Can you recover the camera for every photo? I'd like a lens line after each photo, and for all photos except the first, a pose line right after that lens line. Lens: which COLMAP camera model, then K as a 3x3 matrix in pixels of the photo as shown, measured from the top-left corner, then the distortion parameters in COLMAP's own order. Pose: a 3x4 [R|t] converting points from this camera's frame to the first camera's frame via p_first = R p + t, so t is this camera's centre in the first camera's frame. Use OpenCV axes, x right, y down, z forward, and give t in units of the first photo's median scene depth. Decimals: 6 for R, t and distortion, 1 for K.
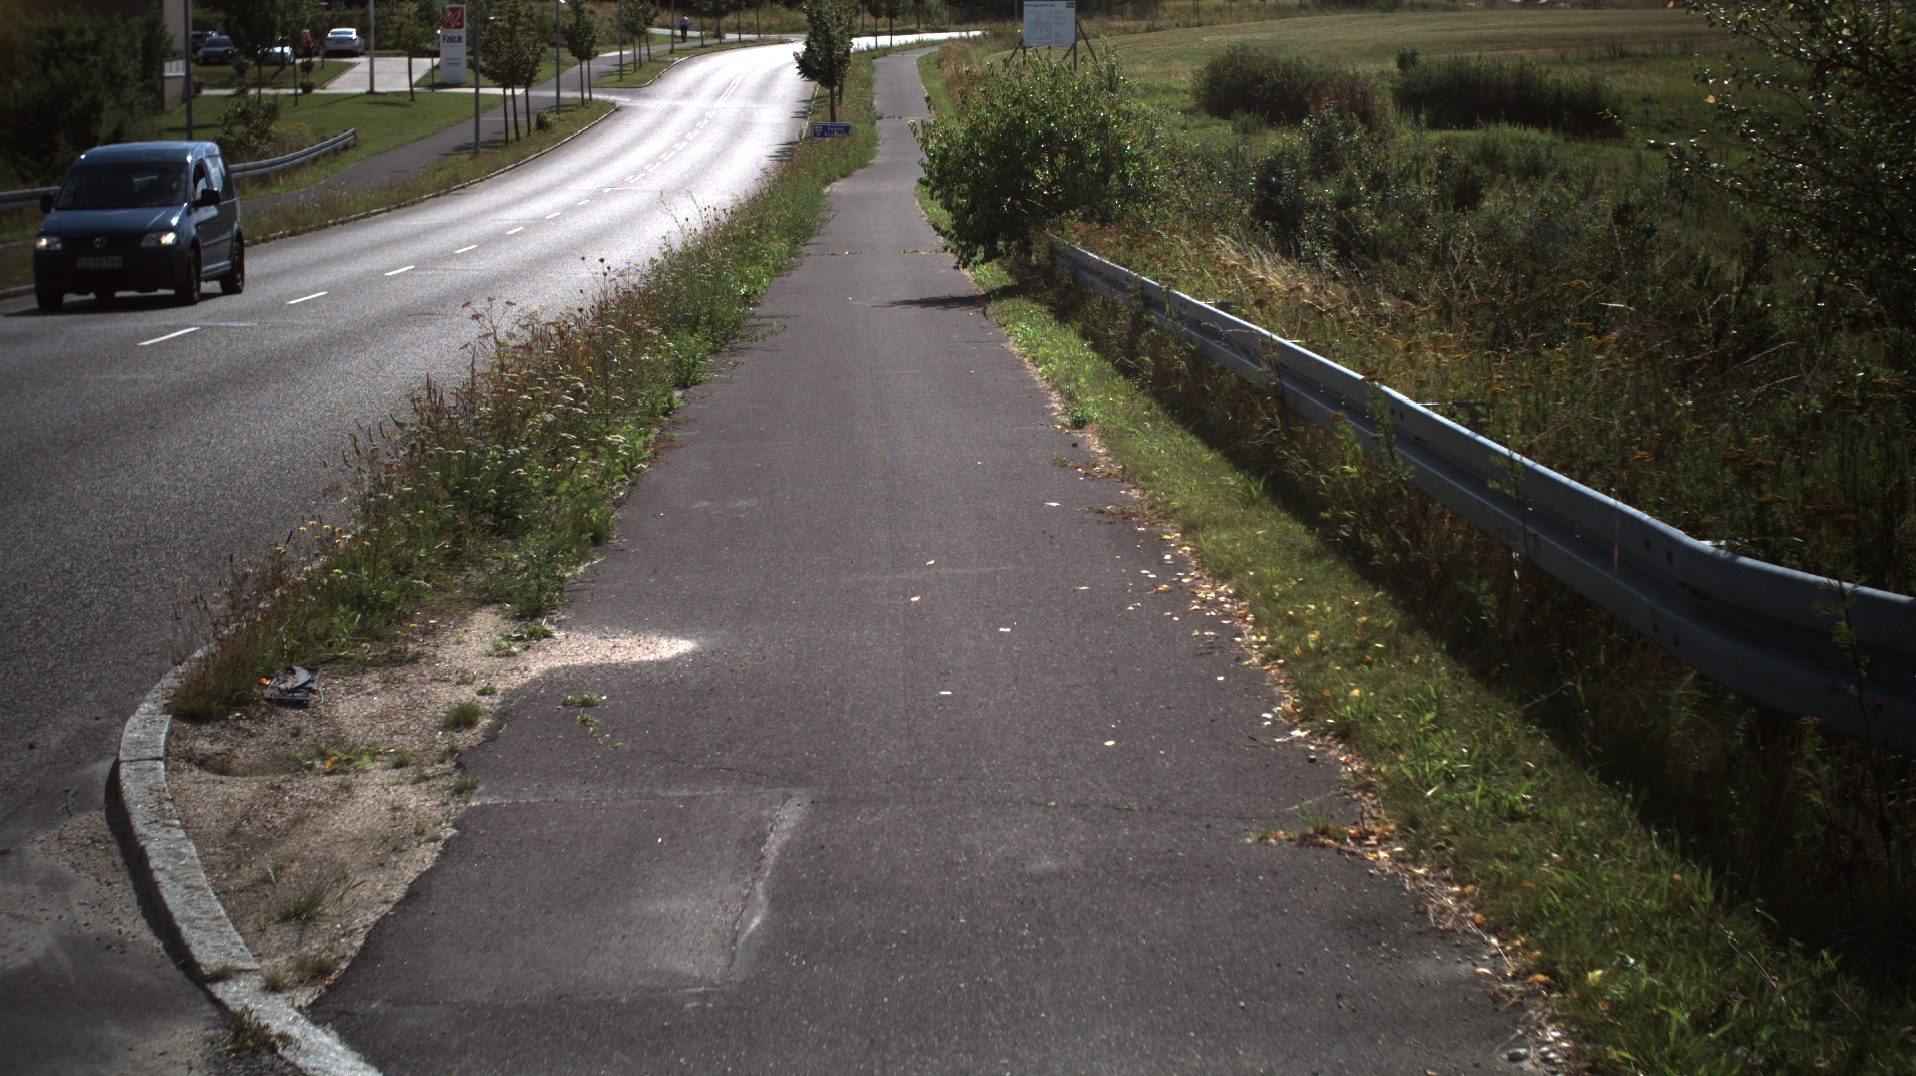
lens RADIAL K [[3437.3, 0, 958.0], [0, 3437.3, 538.0], [0, 0, 1]] dist [-0.276448, 0.224839]
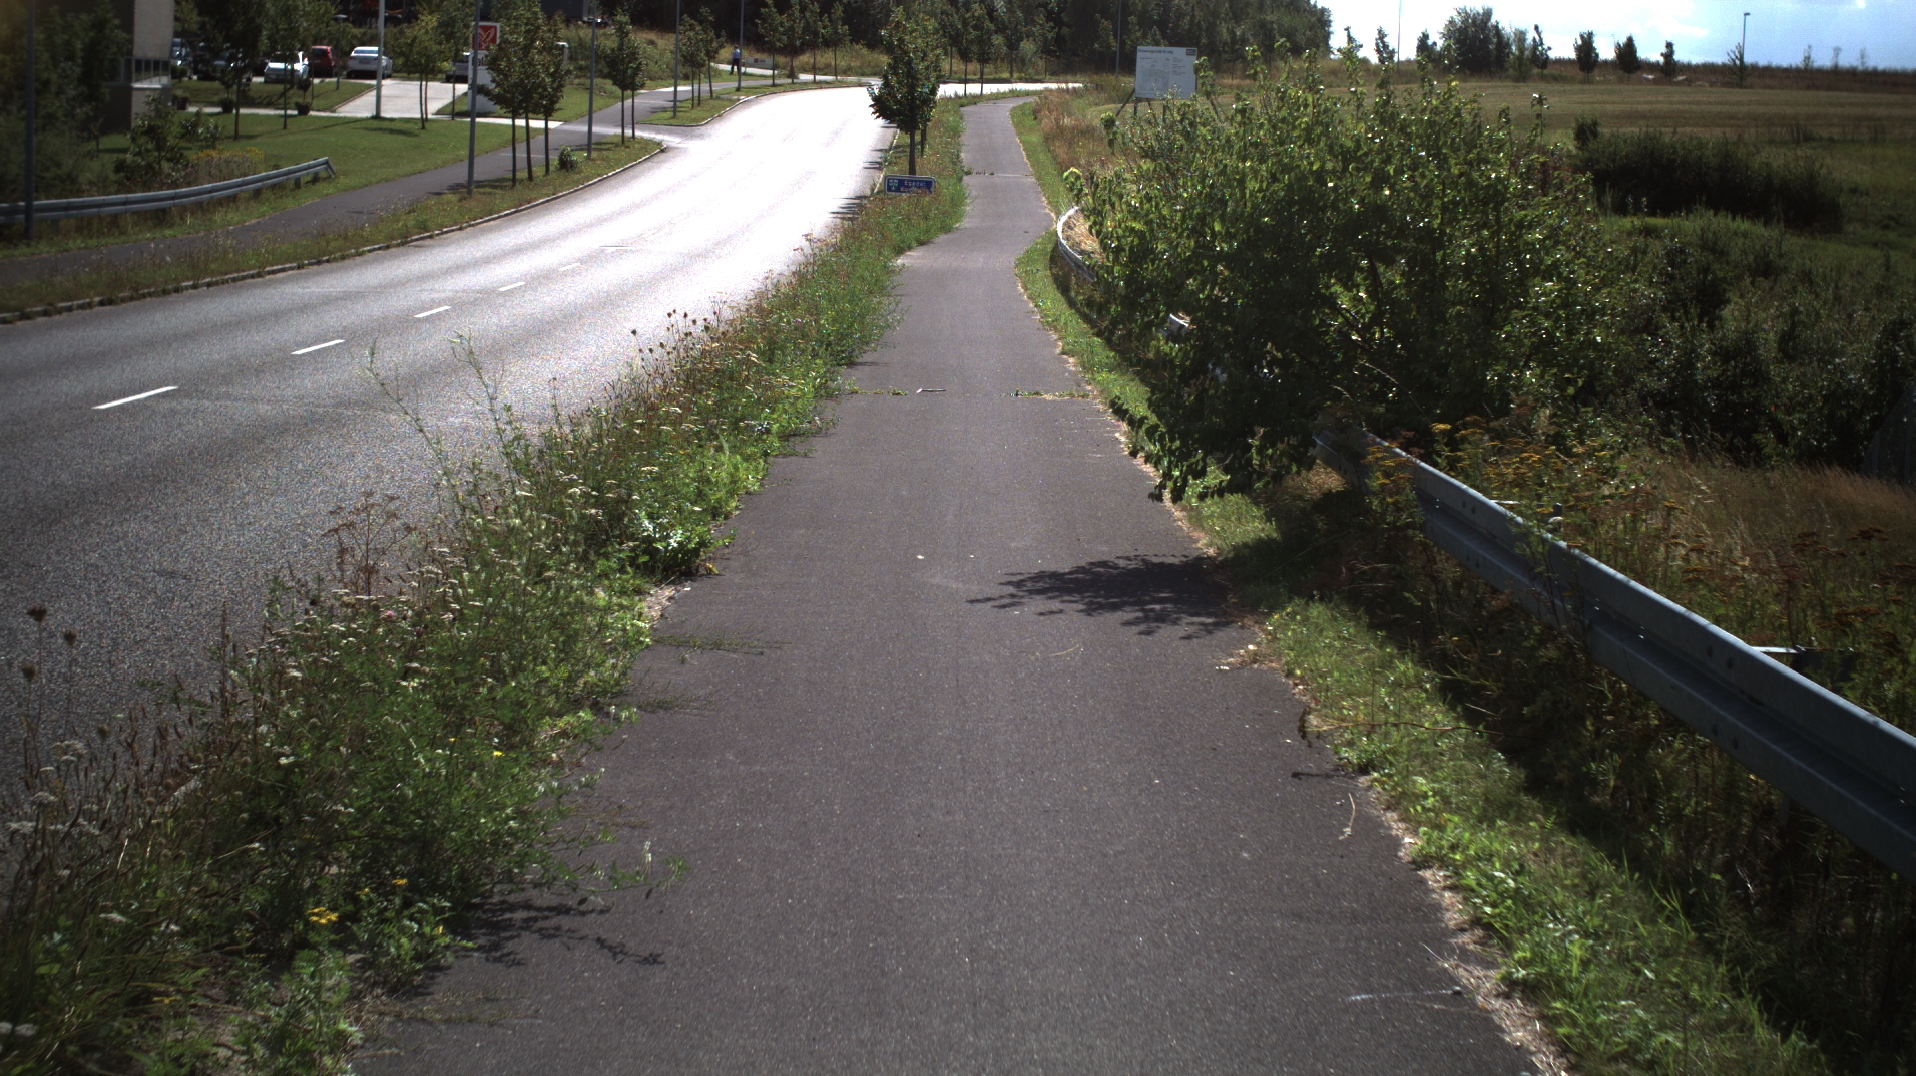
lens RADIAL K [[3437.3, 0, 958.0], [0, 3437.3, 538.0], [0, 0, 1]] dist [-0.276448, 0.224839]
pose [[0.998871, 0.043400, -0.019308, -0.006296], [-0.043721, 0.998907, -0.016524, -0.023010], [0.018570, 0.017350, 0.999677, 0.193960]]
